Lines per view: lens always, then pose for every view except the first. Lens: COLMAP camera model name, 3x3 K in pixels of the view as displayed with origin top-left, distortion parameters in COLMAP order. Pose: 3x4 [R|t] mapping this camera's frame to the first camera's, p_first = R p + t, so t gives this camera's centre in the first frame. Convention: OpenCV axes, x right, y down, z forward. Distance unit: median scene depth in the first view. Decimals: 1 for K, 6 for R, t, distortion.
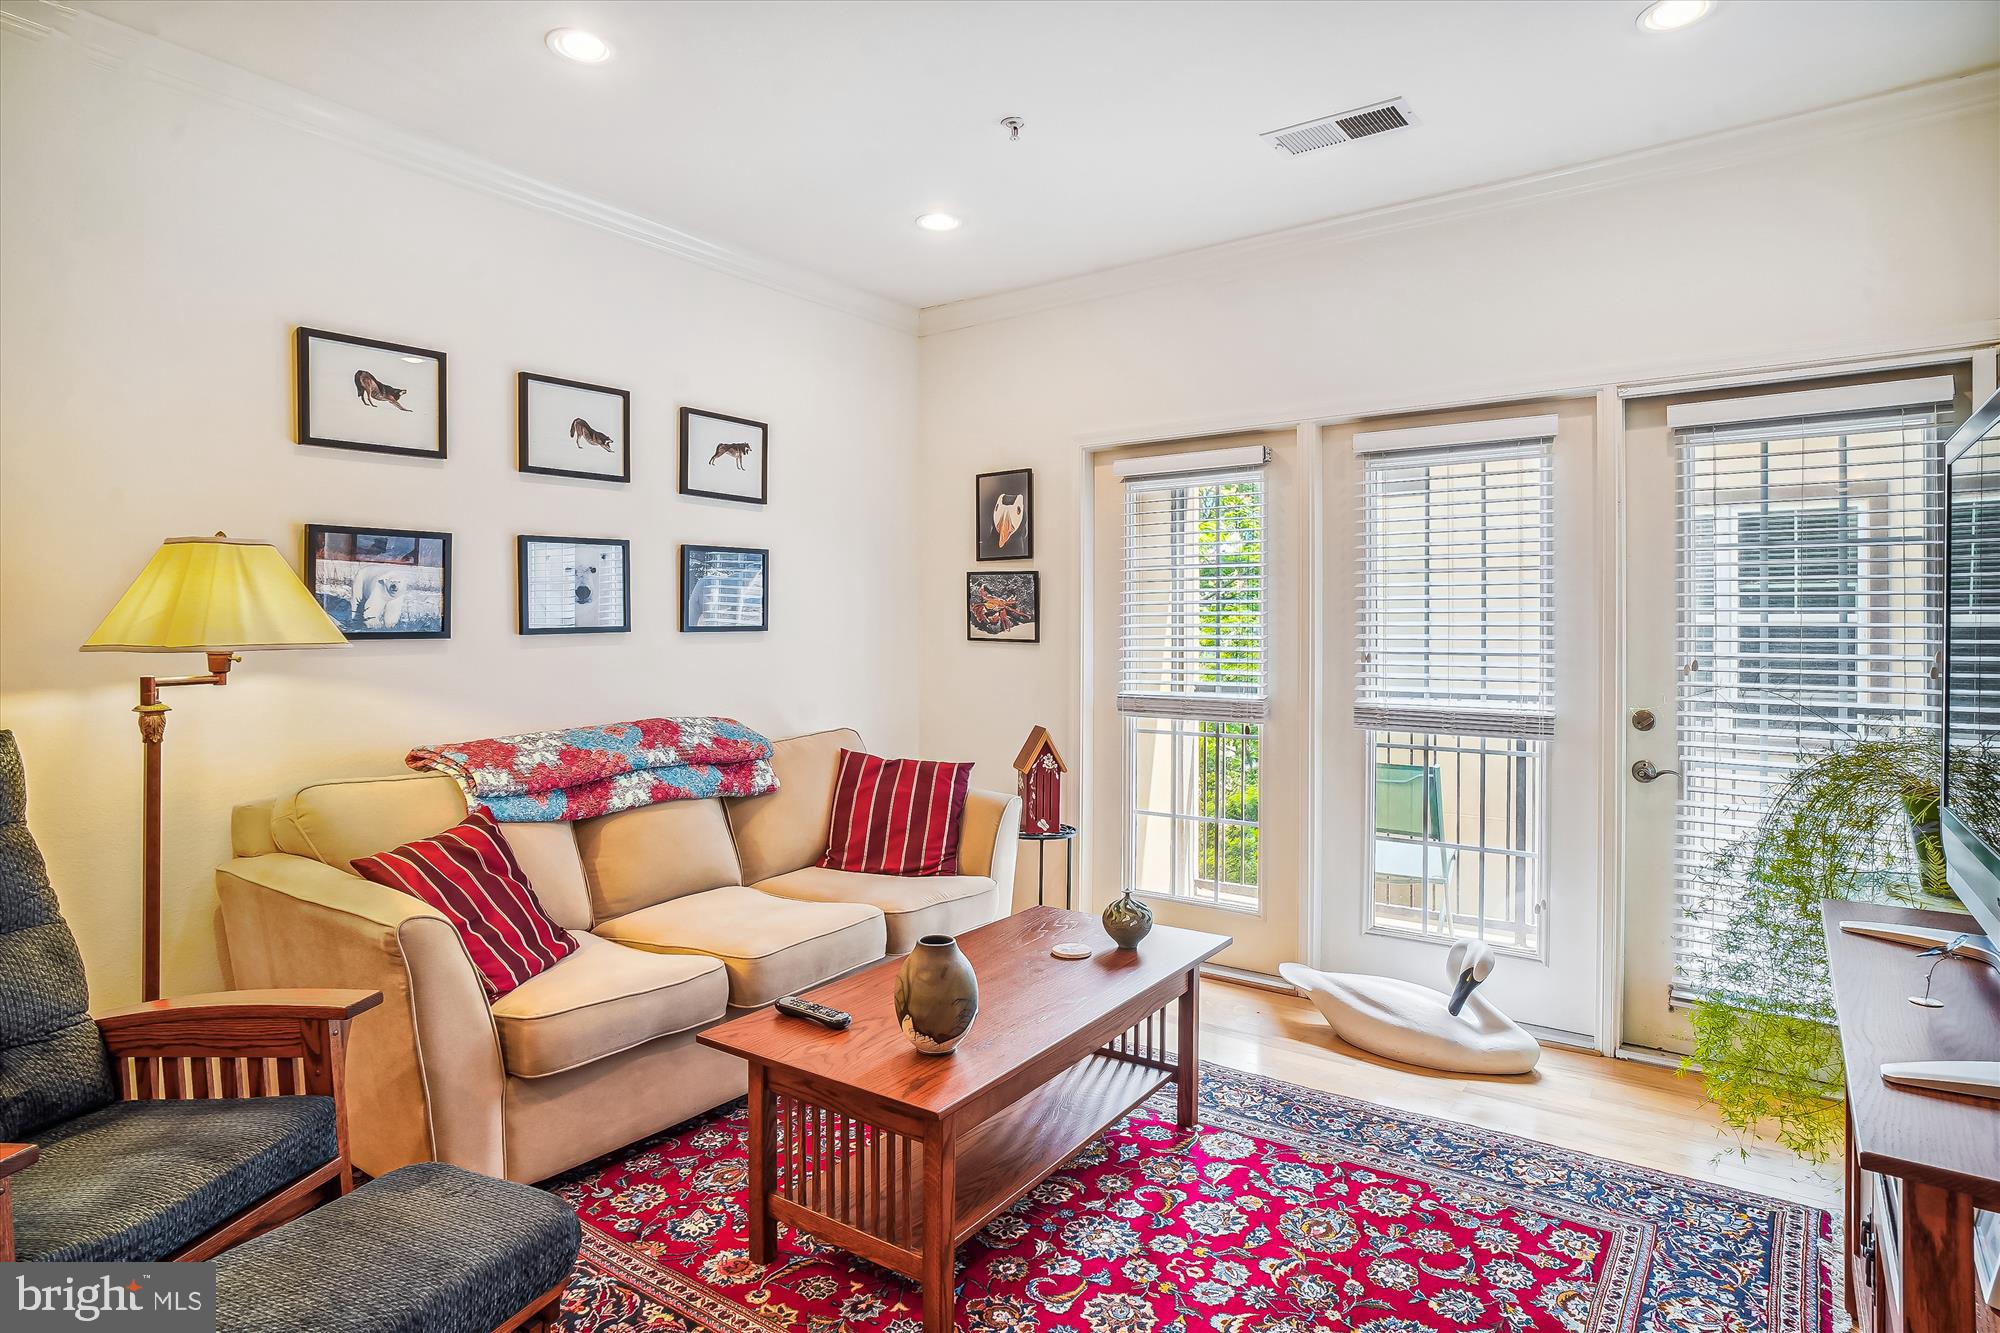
lens RADIAL K [[1069.6, 0, 975.9], [0, 1069.6, 637.6], [0, 0, 1]] dist [-0.011545, 0.007389]
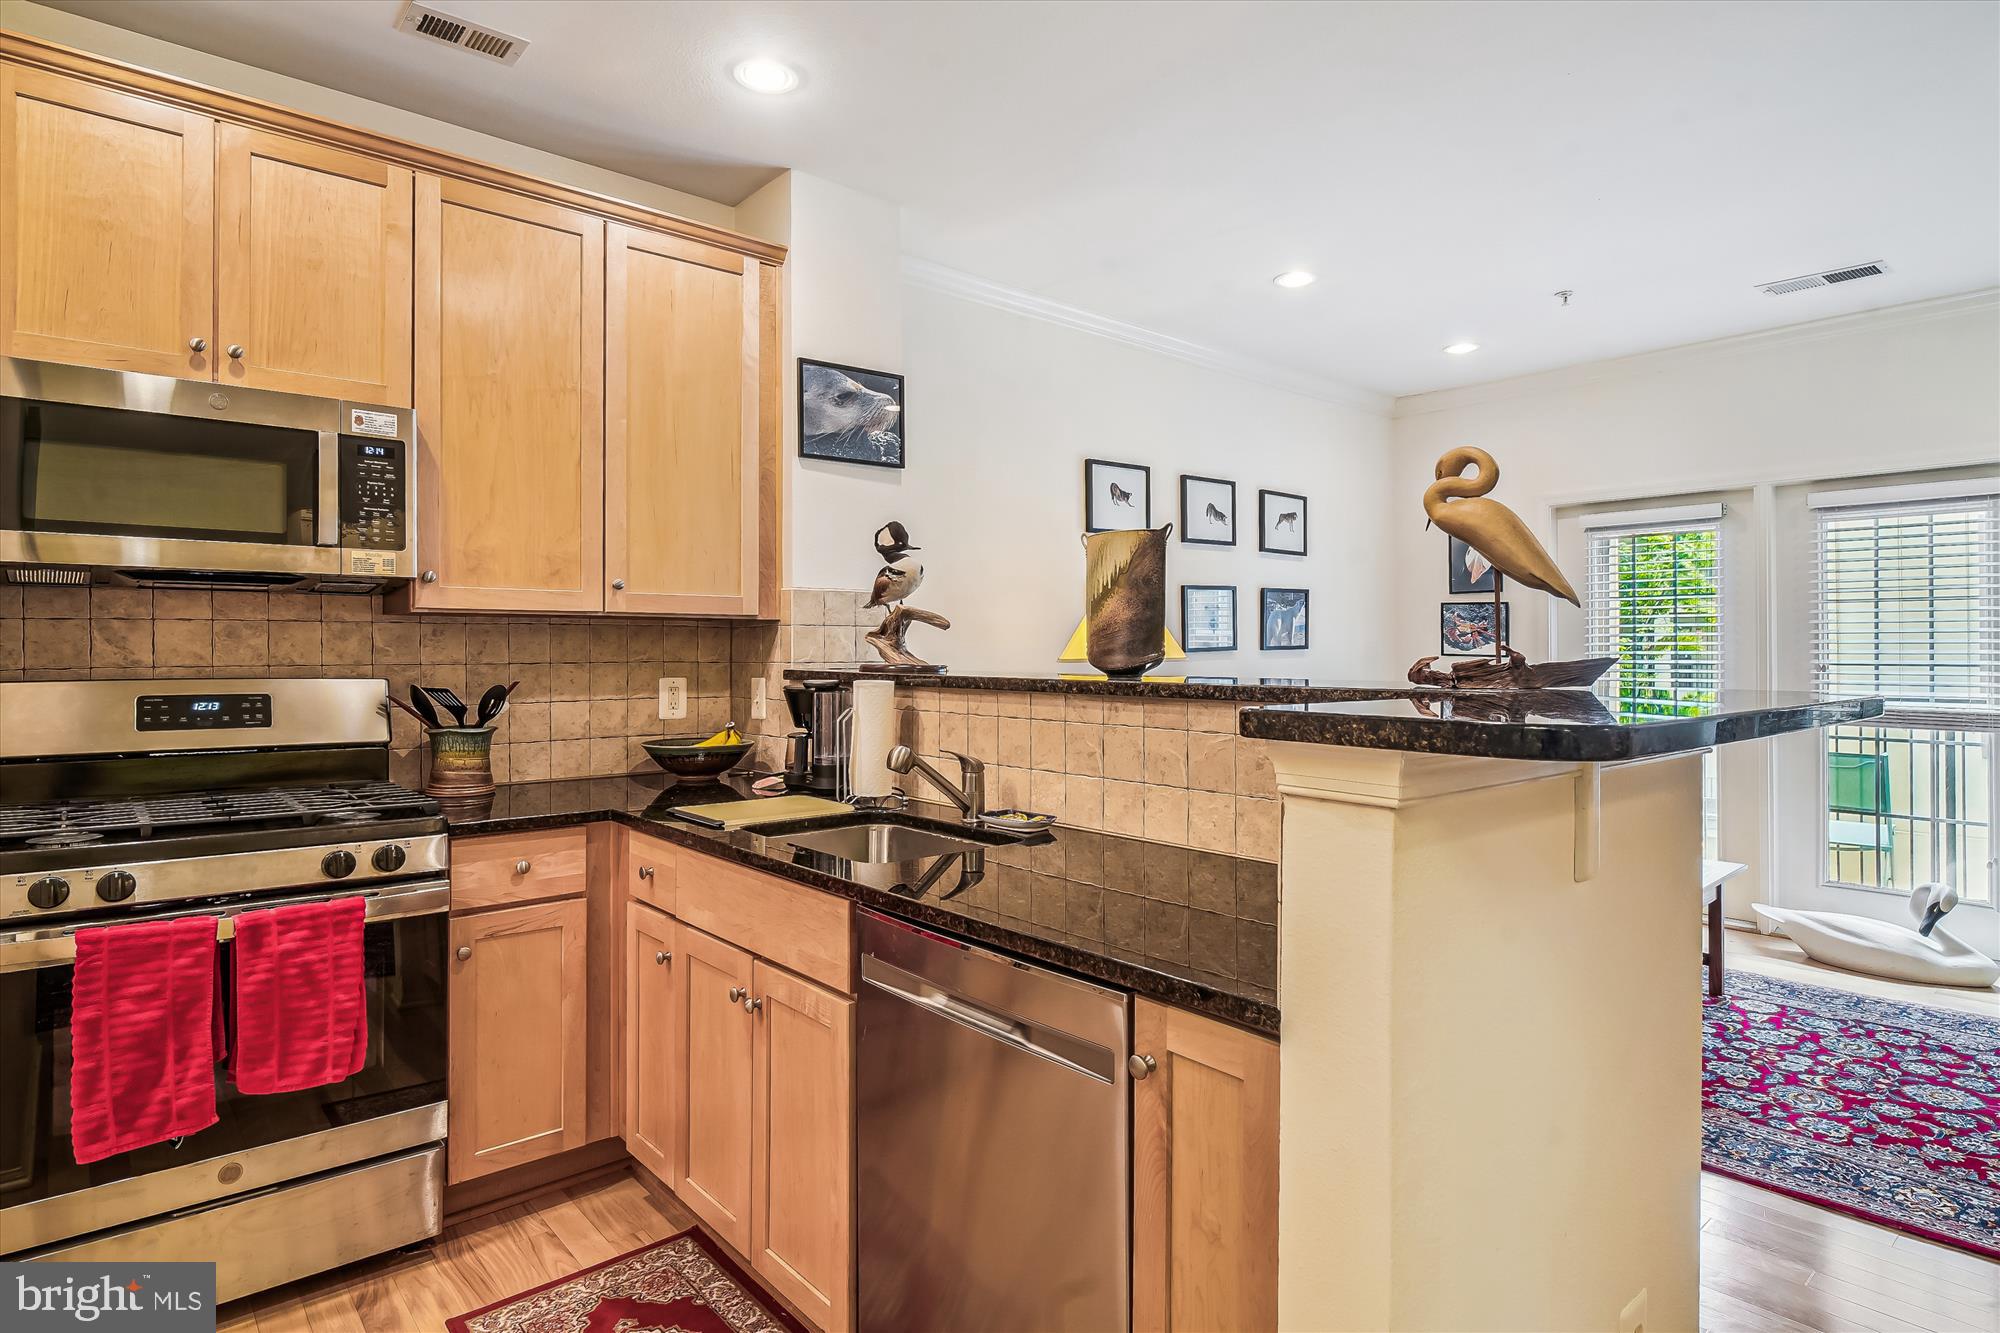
lens RADIAL K [[1069.6, 0, 984.6], [0, 1069.6, 649.1], [0, 0, 1]] dist [-0.011545, 0.007389]
pose [[0.978382, -0.004327, -0.206763, -0.377207], [0.002747, 0.999965, -0.007924, 0.003231], [0.206790, 0.007184, 0.978359, -0.485262]]
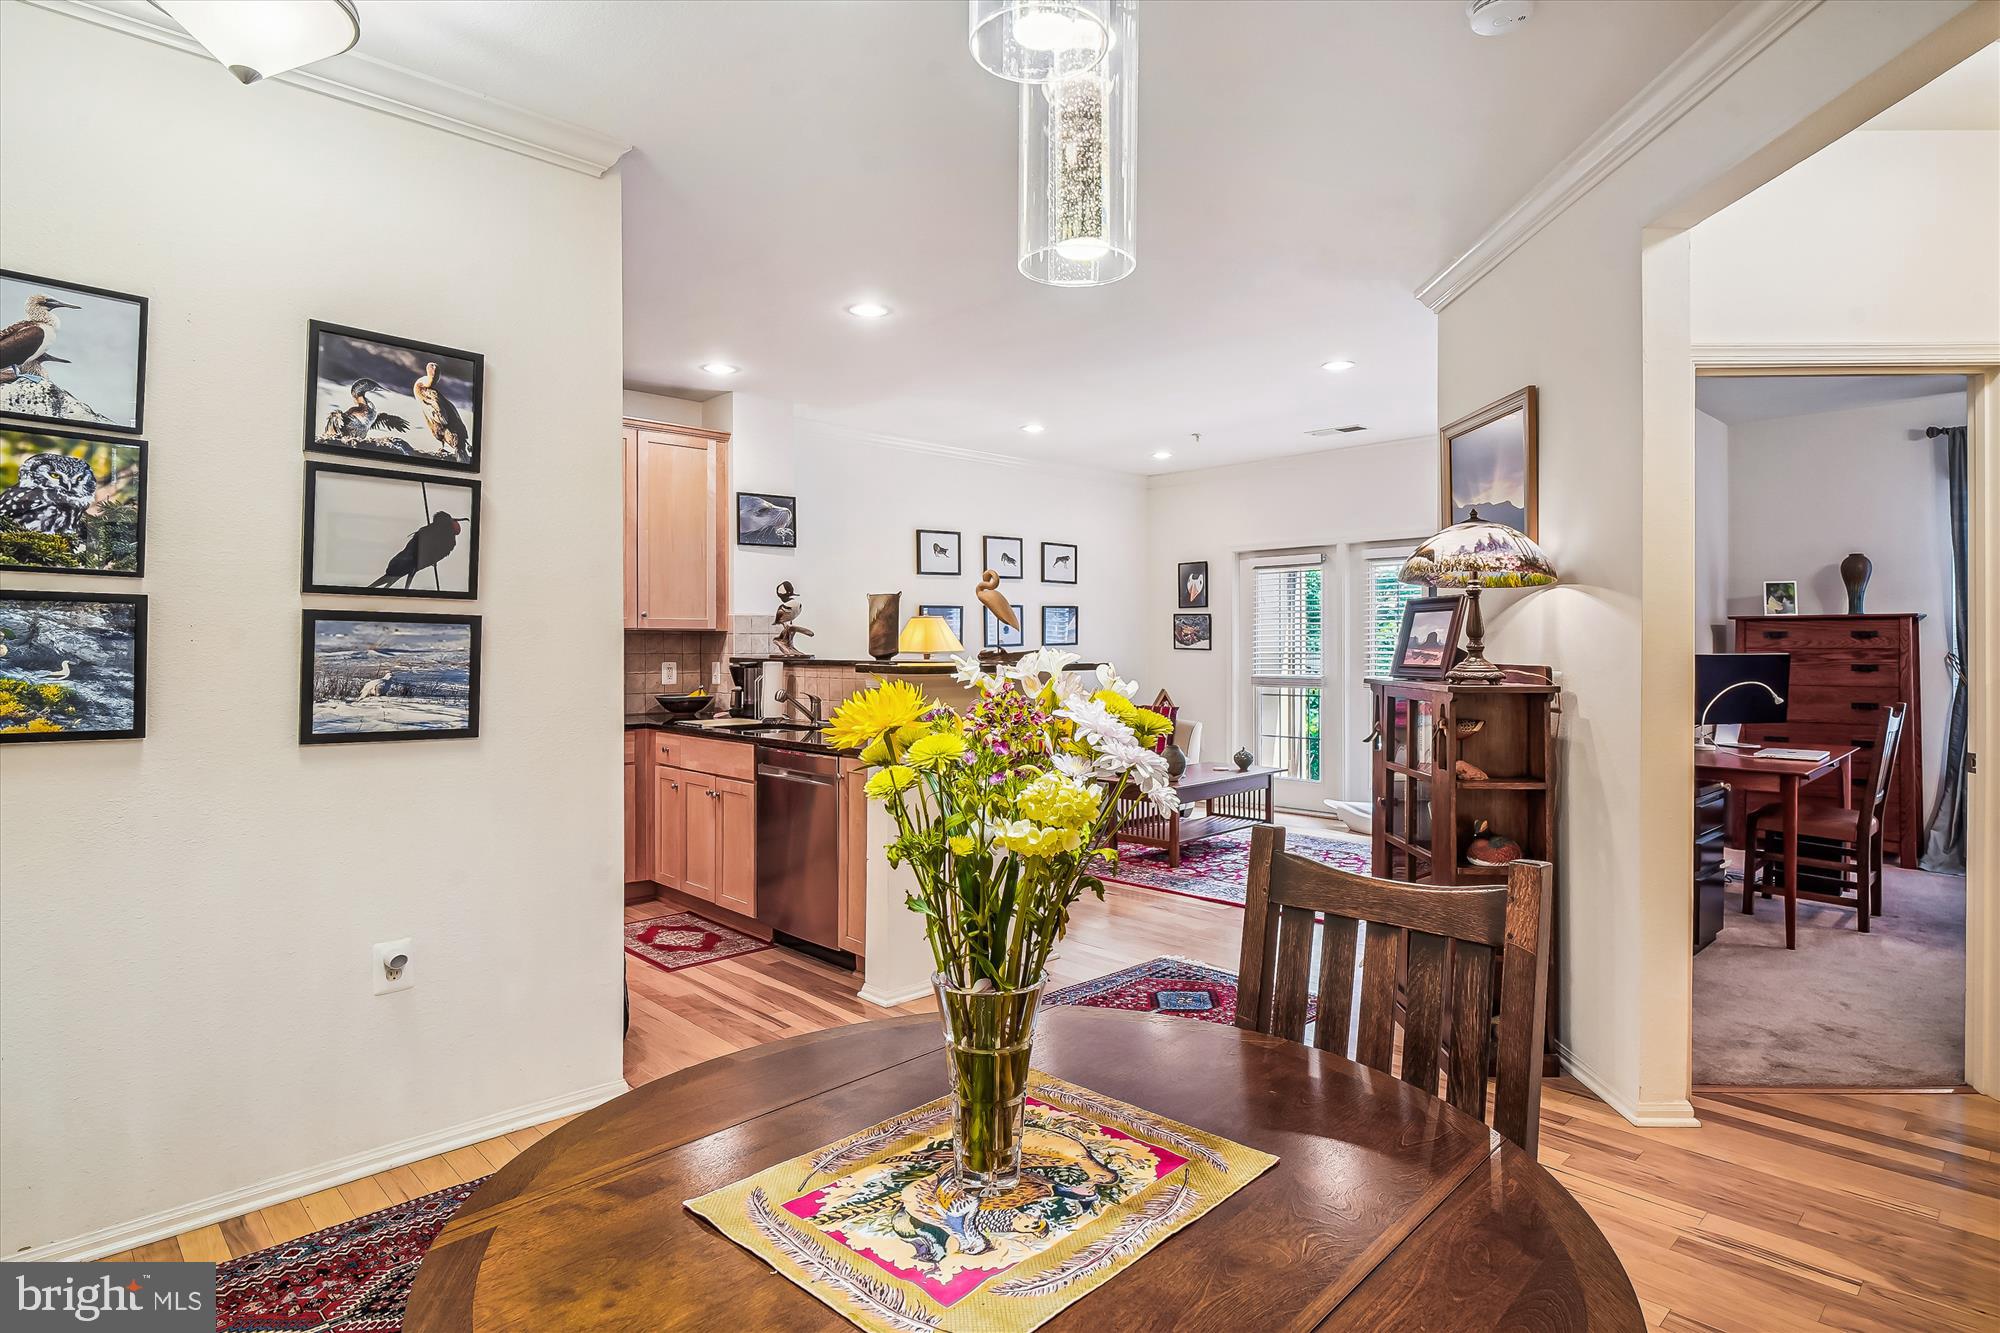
lens RADIAL K [[1069.6, 0, 1003.5], [0, 1069.6, 645.6], [0, 0, 1]] dist [-0.011545, 0.007389]
pose [[0.989091, -0.006188, -0.147175, -0.038028], [0.005560, 0.999974, -0.004681, 0.004232], [0.147201, 0.003812, 0.989099, -1.279201]]
